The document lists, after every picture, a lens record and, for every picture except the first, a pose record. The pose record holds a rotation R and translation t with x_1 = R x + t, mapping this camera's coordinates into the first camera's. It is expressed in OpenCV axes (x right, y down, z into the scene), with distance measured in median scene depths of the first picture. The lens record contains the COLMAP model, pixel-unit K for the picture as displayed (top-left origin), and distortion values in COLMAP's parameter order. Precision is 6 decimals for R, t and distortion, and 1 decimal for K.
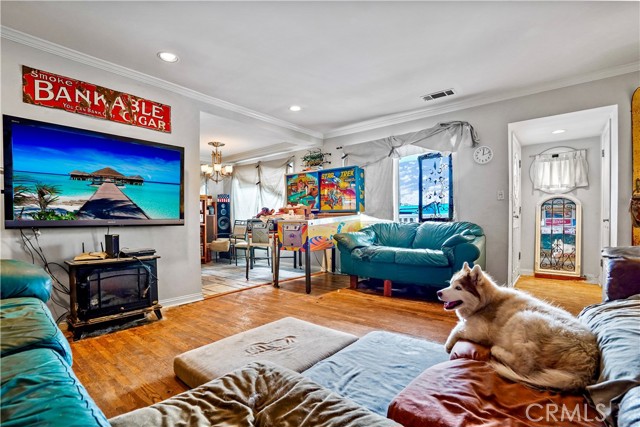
lens RADIAL K [[307.8, 0, 316.6], [0, 307.8, 222.6], [0, 0, 1]] dist [-0.045132, 0.013192]
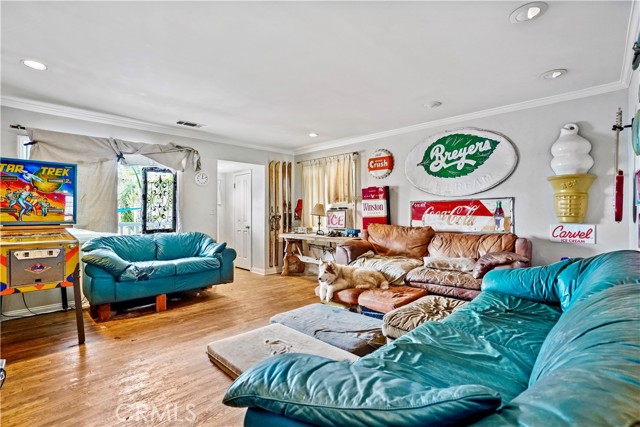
lens RADIAL K [[298.2, 0, 320.7], [0, 298.2, 215.1], [0, 0, 1]] dist [-0.003208, -0.000125]
pose [[0.094804, 0.009160, 0.995454, -0.571630], [0.012275, 0.999871, -0.010370, -0.044543], [-0.995420, 0.013202, 0.094679, 0.331961]]
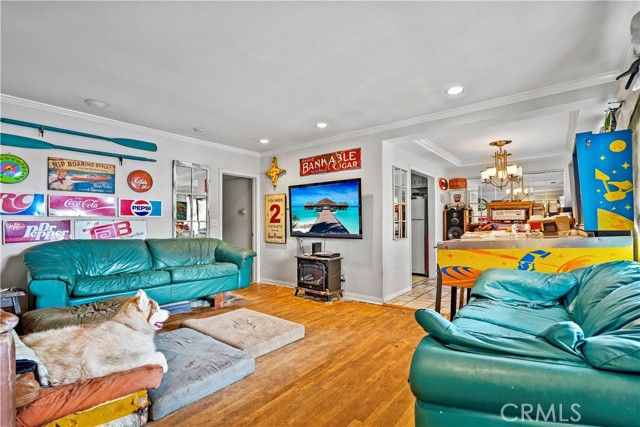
lens RADIAL K [[298.2, 0, 320.7], [0, 298.2, 215.1], [0, 0, 1]] dist [-0.003208, -0.000125]
pose [[-0.008268, -0.015798, -0.999841, 0.606726], [-0.003104, 0.999871, -0.015773, -0.052892], [0.999961, 0.002973, -0.008316, 0.629932]]
